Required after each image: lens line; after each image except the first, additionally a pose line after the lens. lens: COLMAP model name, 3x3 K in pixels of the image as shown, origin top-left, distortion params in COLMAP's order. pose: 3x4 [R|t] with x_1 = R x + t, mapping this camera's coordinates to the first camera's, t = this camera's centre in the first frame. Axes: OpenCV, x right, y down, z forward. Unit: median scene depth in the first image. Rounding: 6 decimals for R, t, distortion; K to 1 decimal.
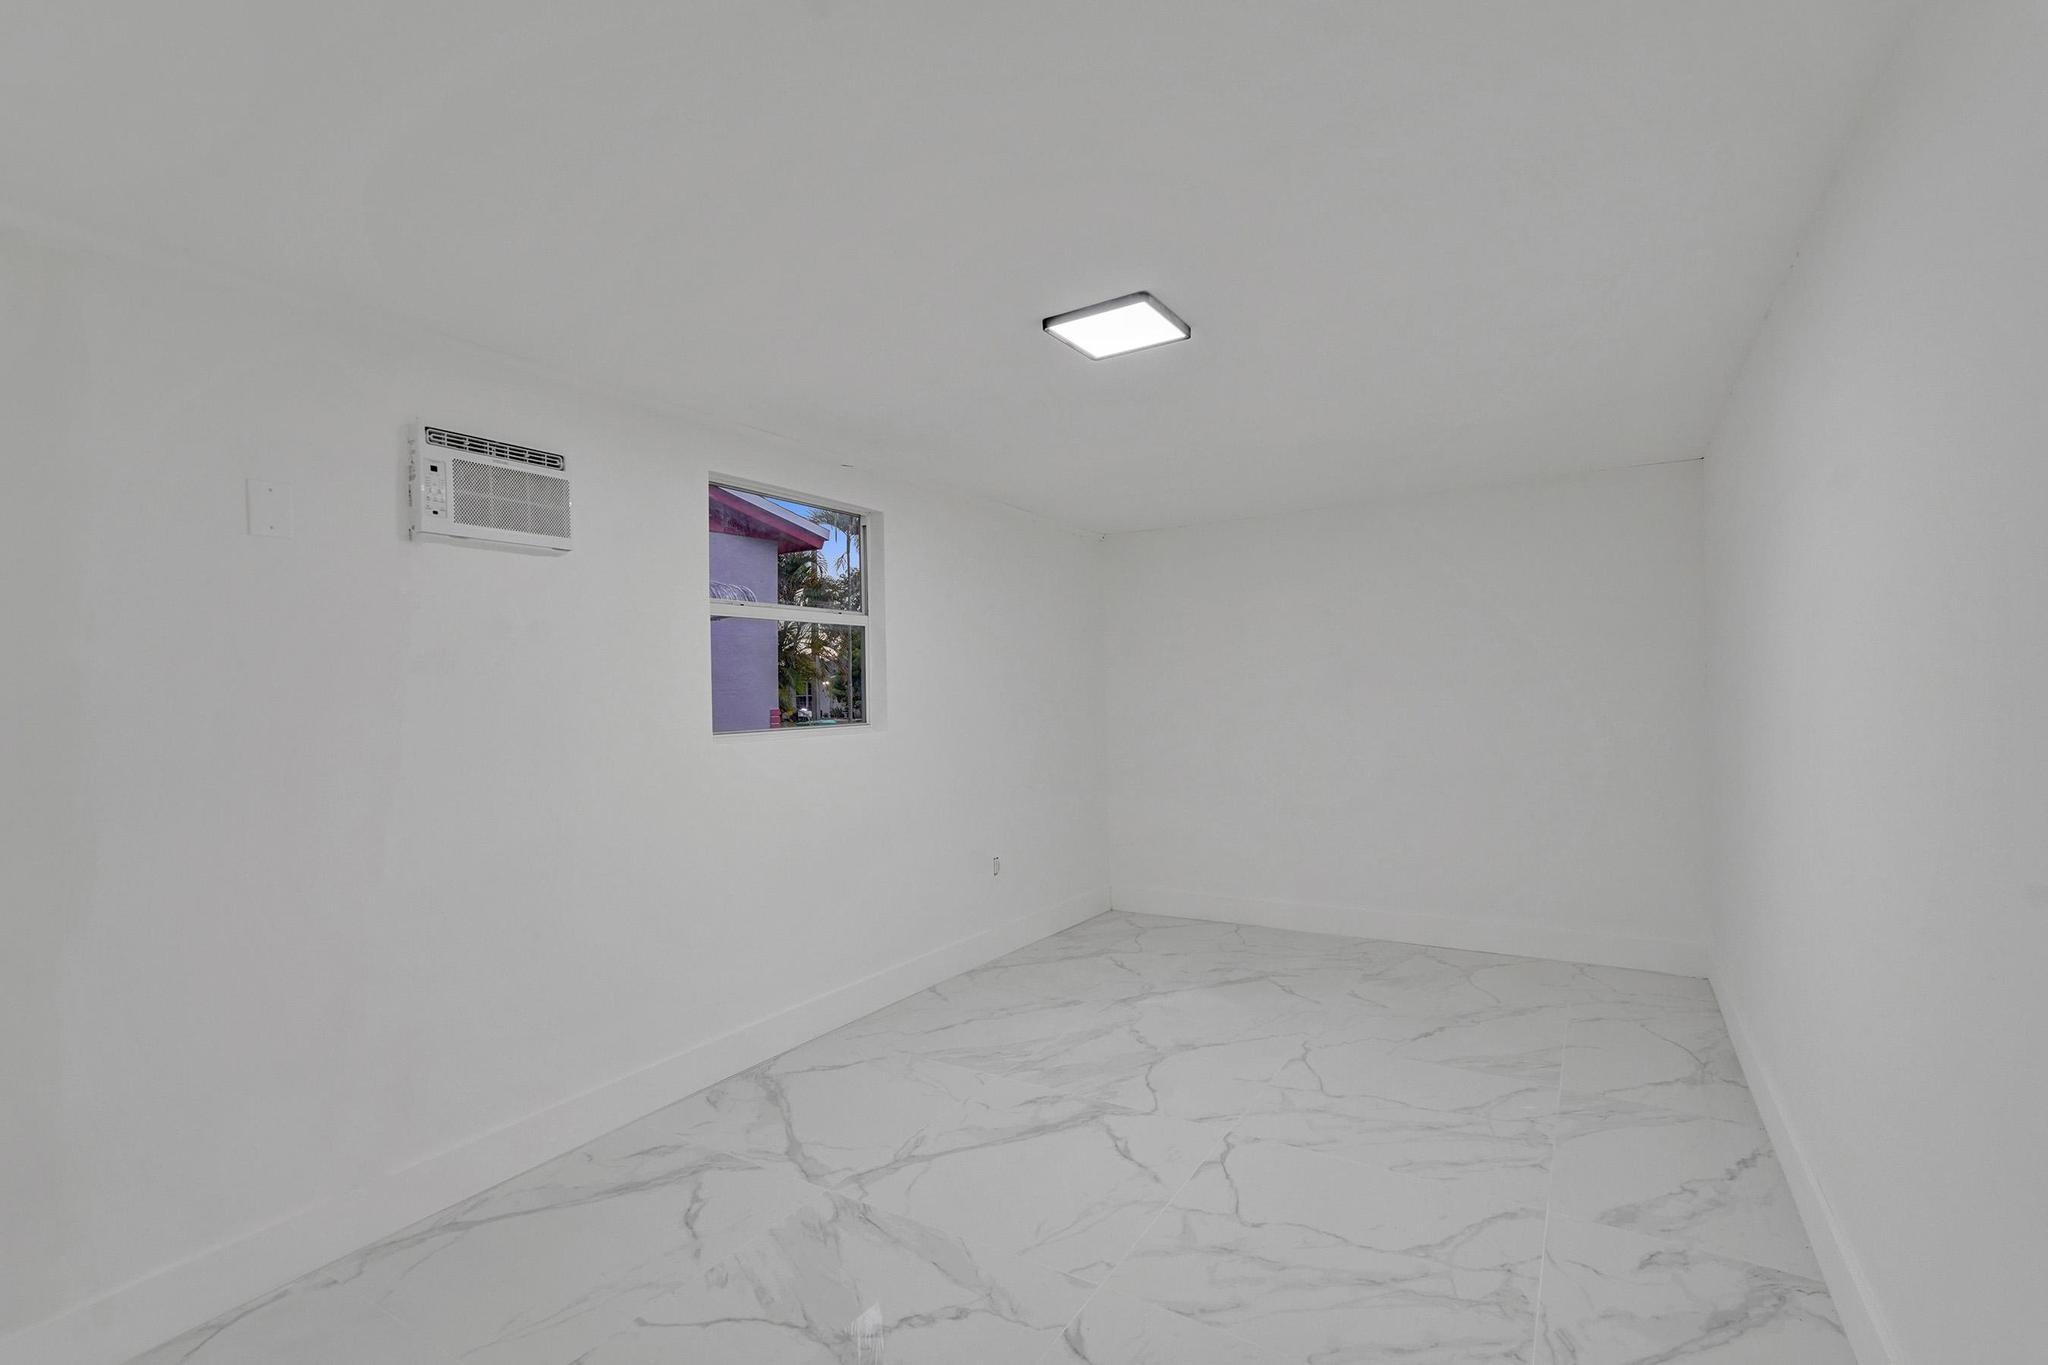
lens RADIAL K [[917.6, 0, 1020.5], [0, 917.6, 675.7], [0, 0, 1]] dist [-0.002880, 0.008163]
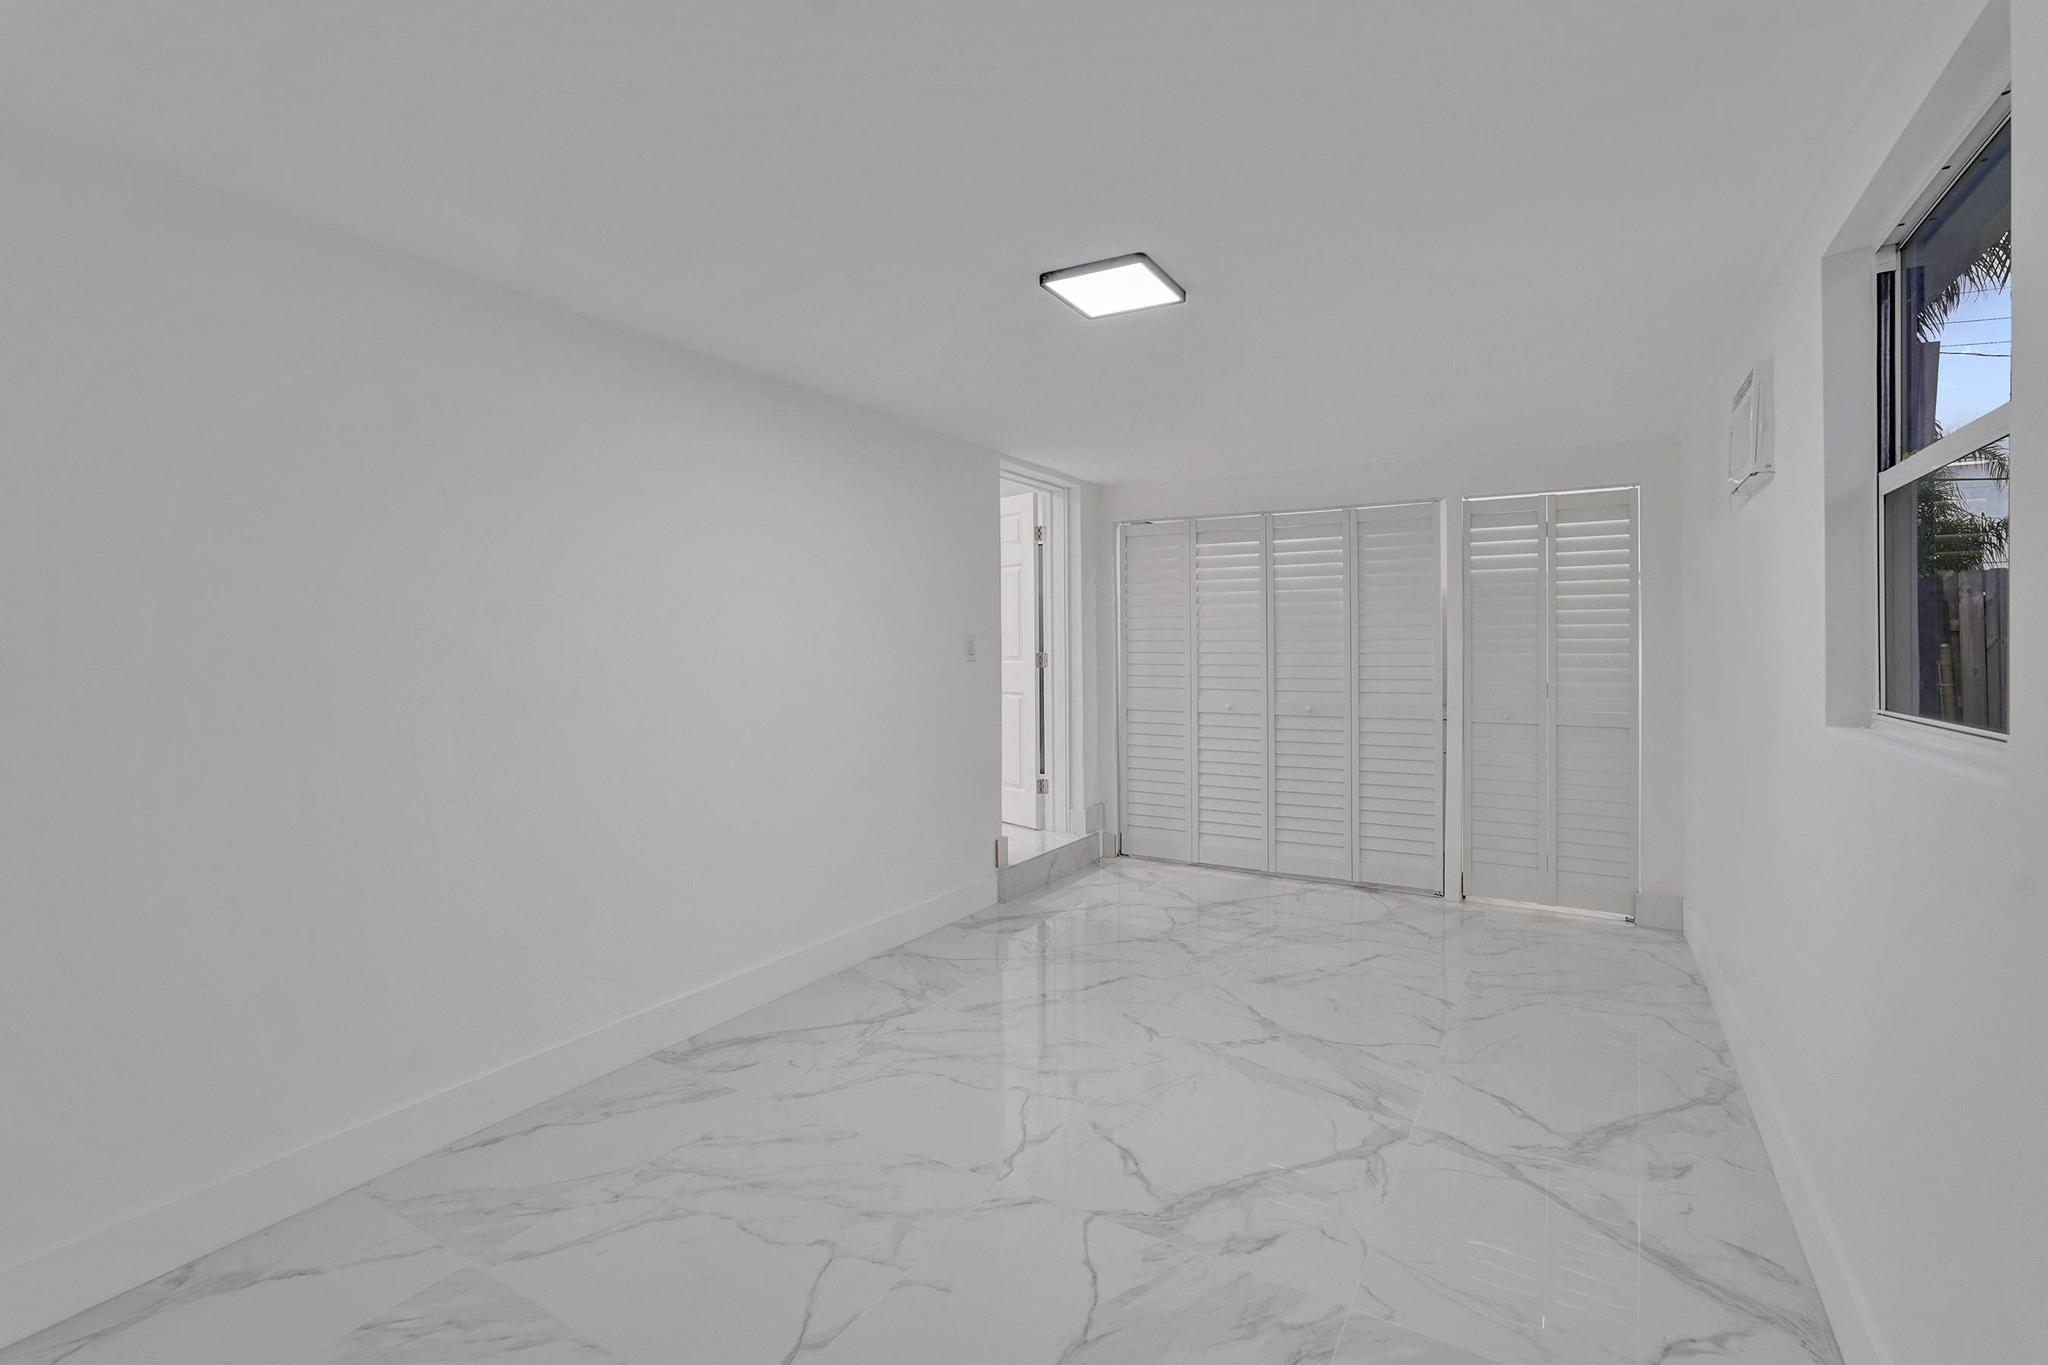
lens RADIAL K [[917.6, 0, 1020.5], [0, 917.6, 675.7], [0, 0, 1]] dist [-0.002880, 0.008163]
pose [[-0.999677, 0.018135, -0.017795, 0.231409], [0.017731, 0.999587, 0.022619, 0.023951], [0.018198, 0.022296, -0.999586, 1.934293]]
